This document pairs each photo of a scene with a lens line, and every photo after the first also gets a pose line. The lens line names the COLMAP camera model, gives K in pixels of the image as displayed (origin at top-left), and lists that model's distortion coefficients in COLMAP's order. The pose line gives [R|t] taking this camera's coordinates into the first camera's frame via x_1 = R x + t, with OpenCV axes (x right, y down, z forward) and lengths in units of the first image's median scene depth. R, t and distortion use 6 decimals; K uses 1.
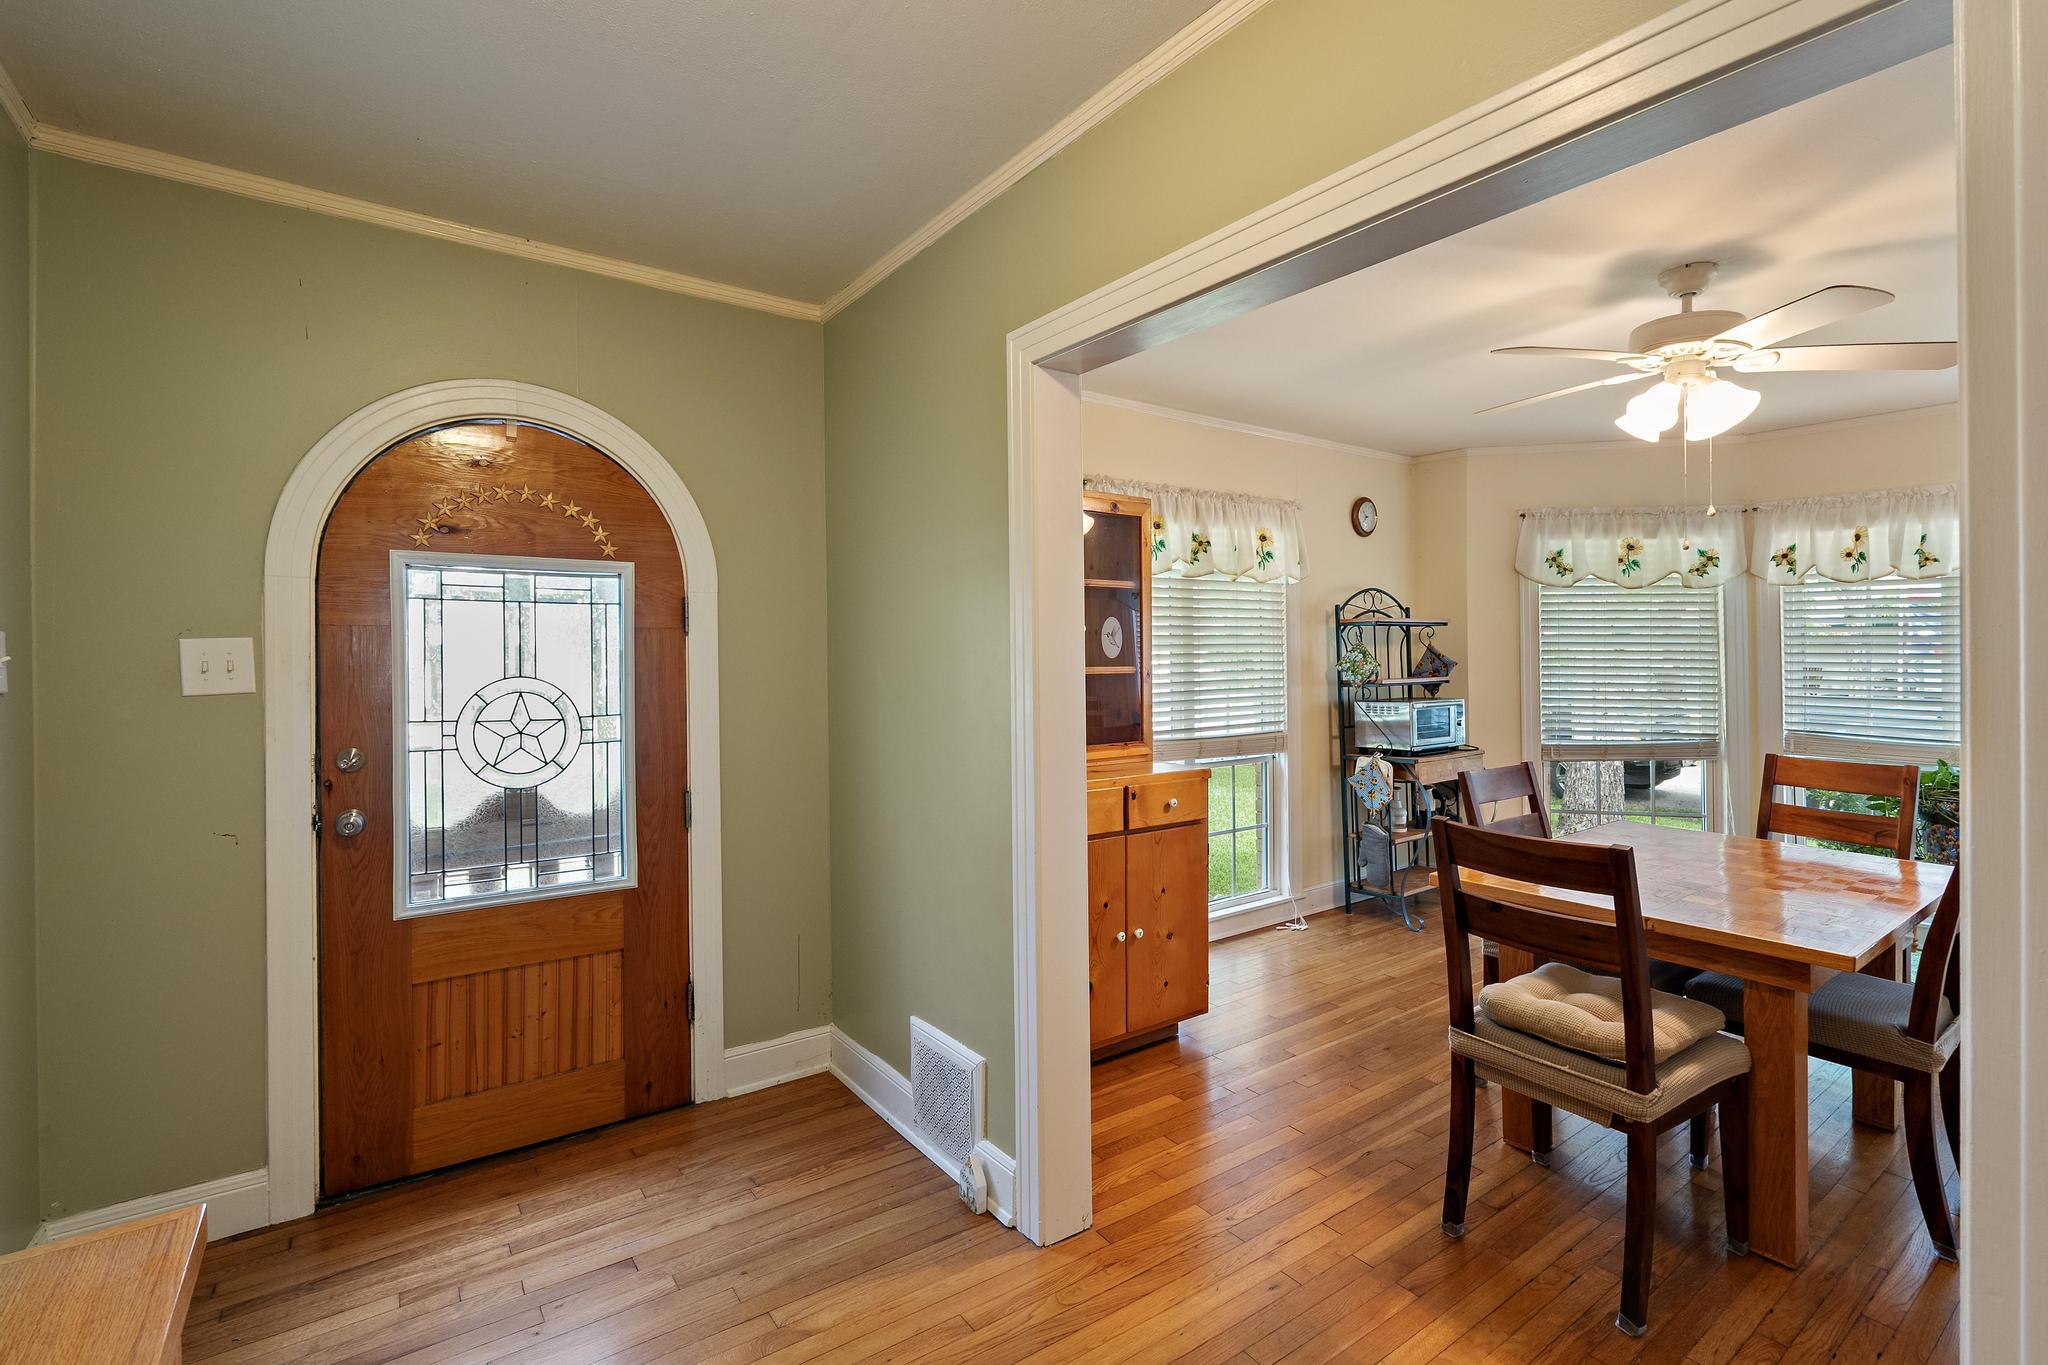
lens RADIAL K [[901.2, 0, 1024.5], [0, 901.2, 656.8], [0, 0, 1]] dist [-0.001796, -0.000640]
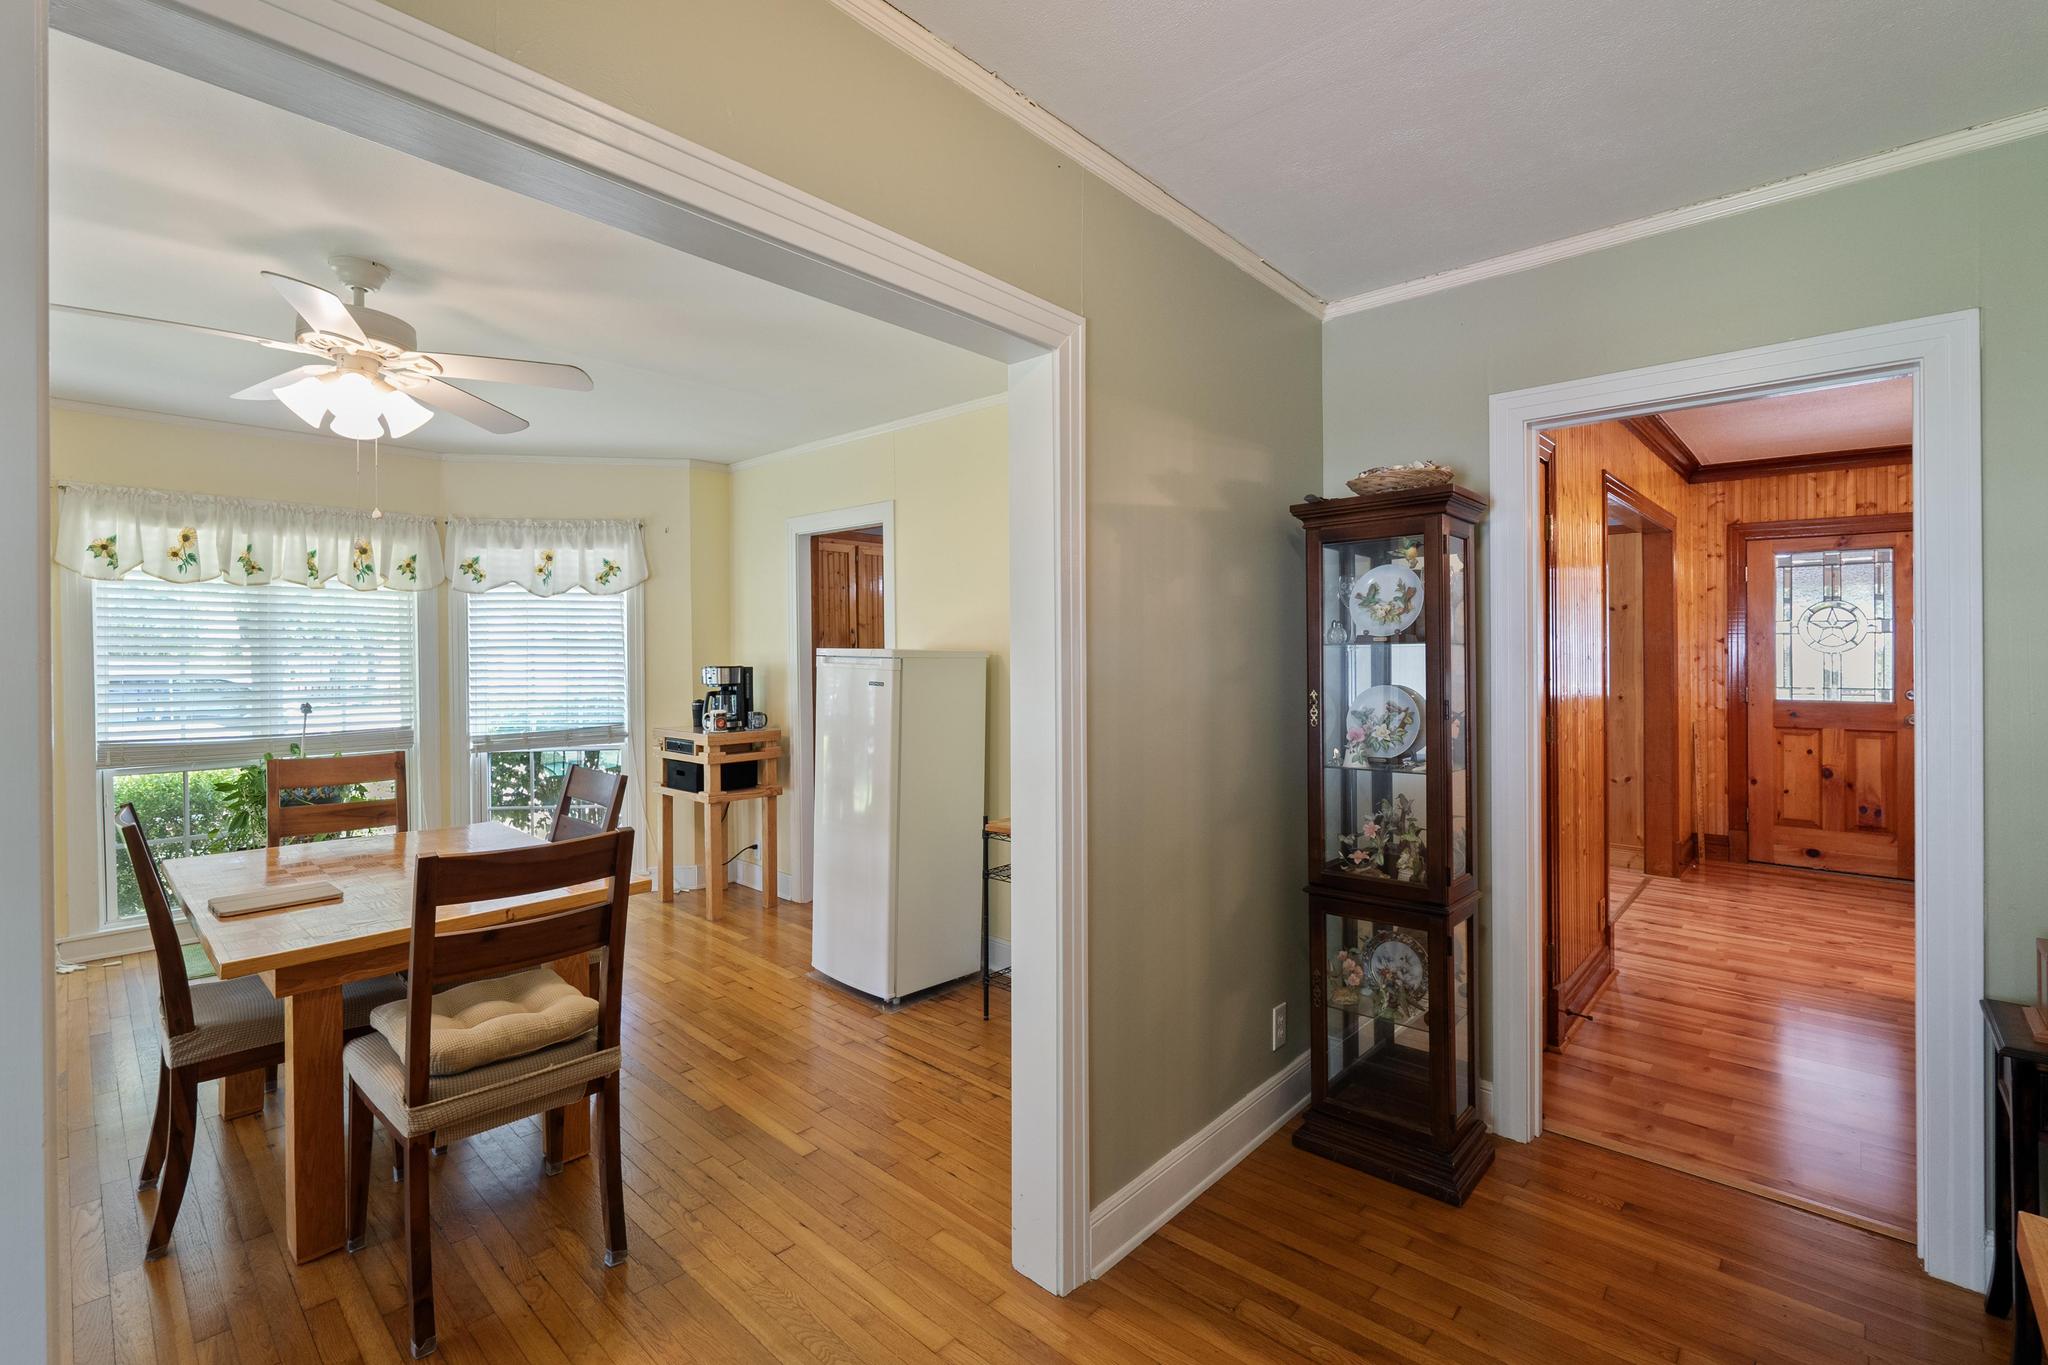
lens RADIAL K [[901.2, 0, 1024.5], [0, 901.2, 656.8], [0, 0, 1]] dist [-0.001796, -0.000640]
pose [[-0.189372, -0.002805, 0.981901, -0.203091], [0.003697, 0.999987, 0.003570, -0.002926], [-0.981898, 0.004306, -0.189359, 0.273293]]
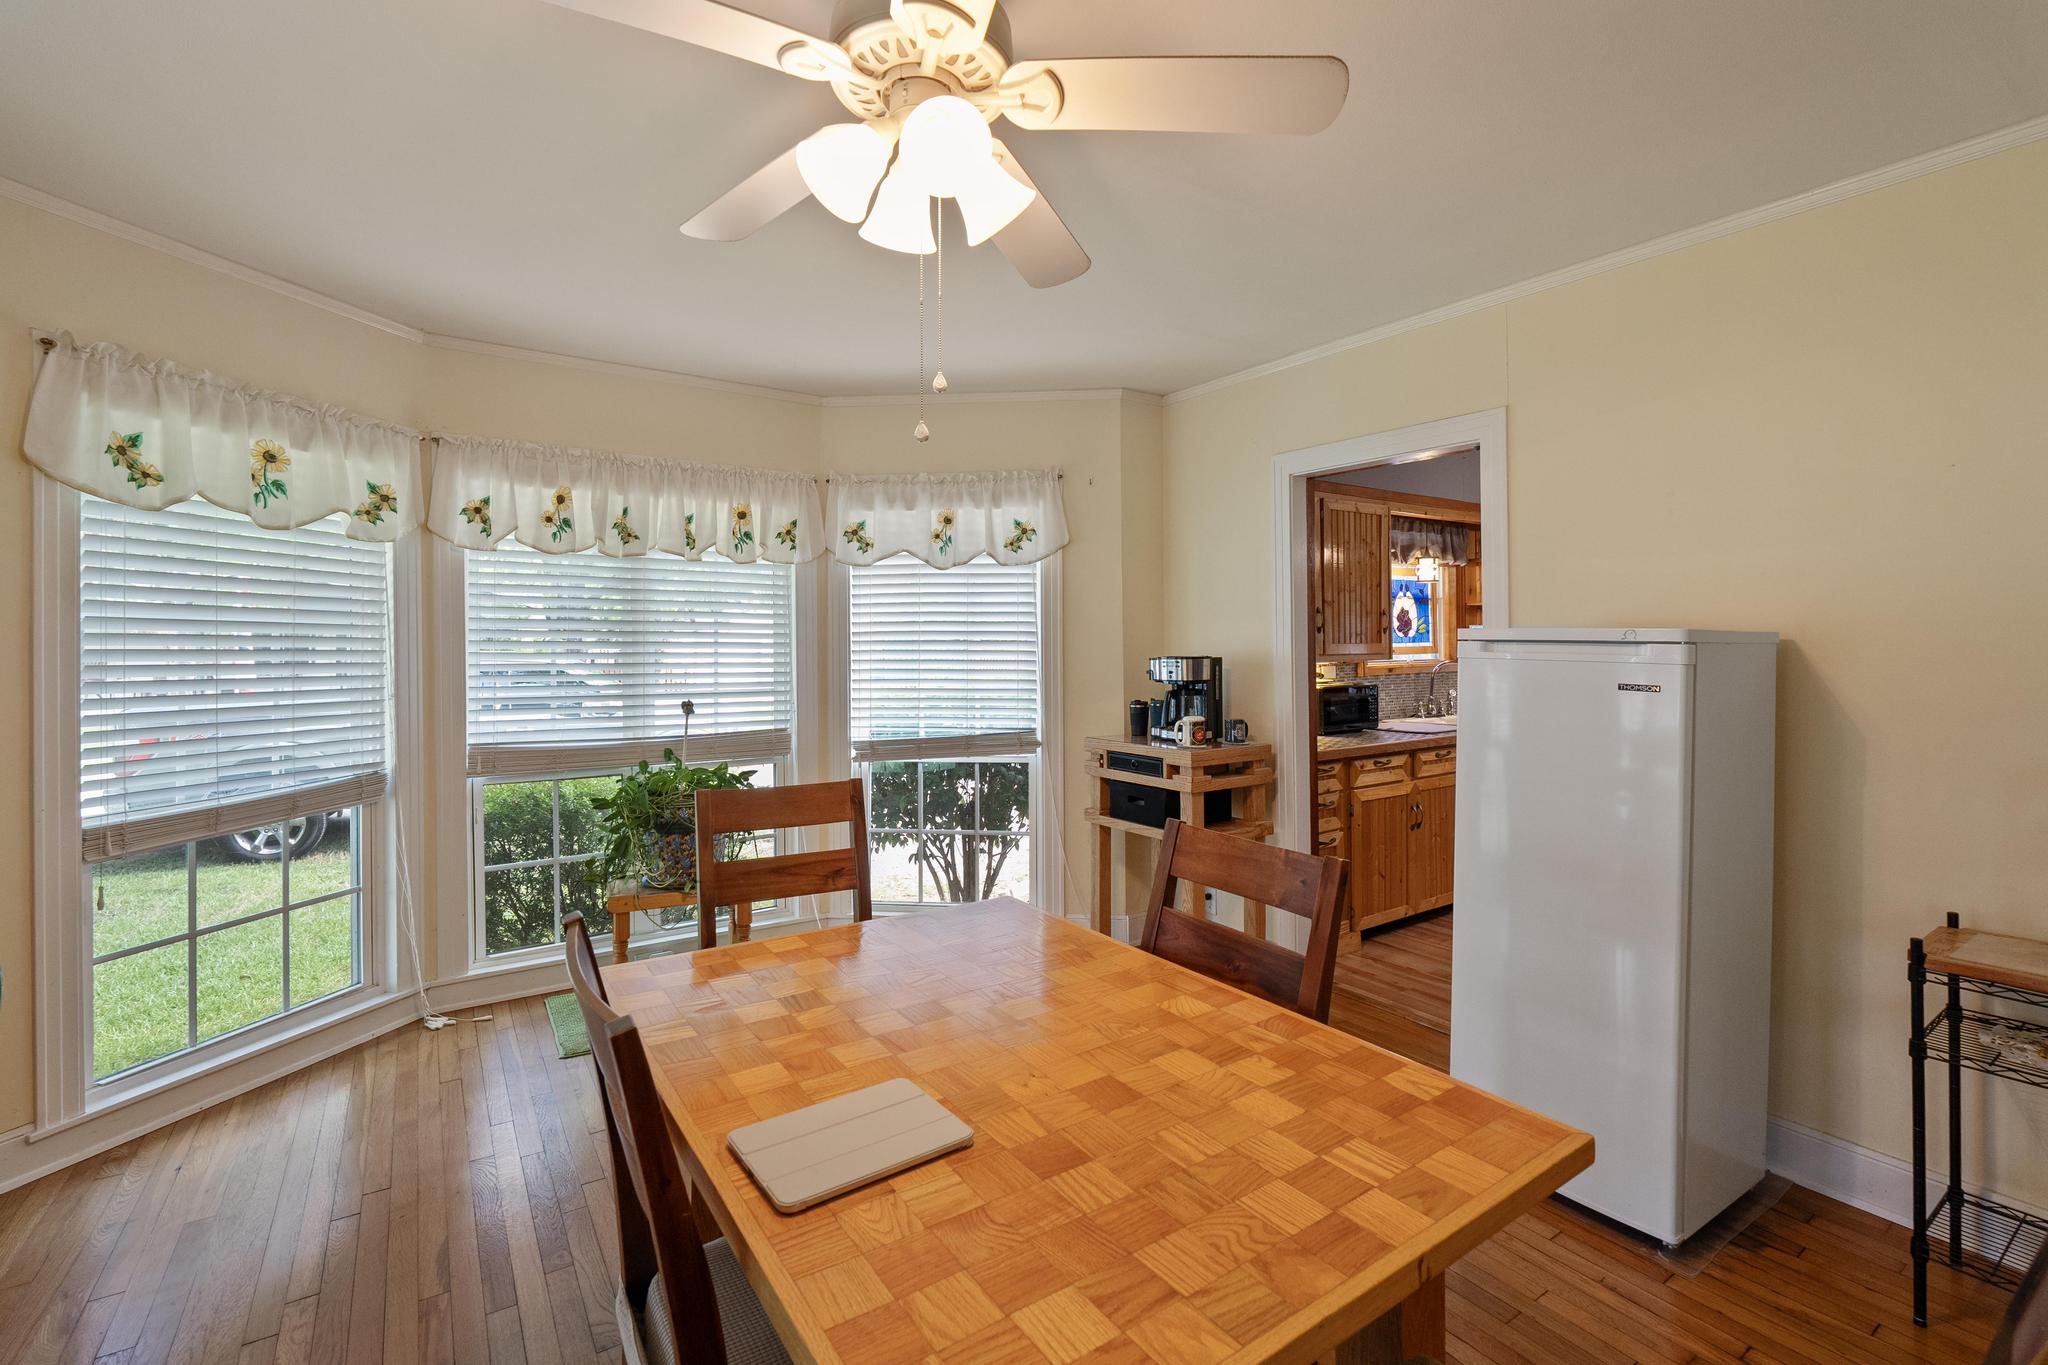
lens RADIAL K [[924.4, 0, 1086.8], [0, 924.4, 637.9], [0, 0, 1]] dist [-0.001698, -0.000290]
pose [[0.000768, 0.007756, 0.999970, 0.086661], [0.002537, 0.999967, -0.007758, 0.000180], [-0.999996, 0.002543, 0.000748, 0.498785]]
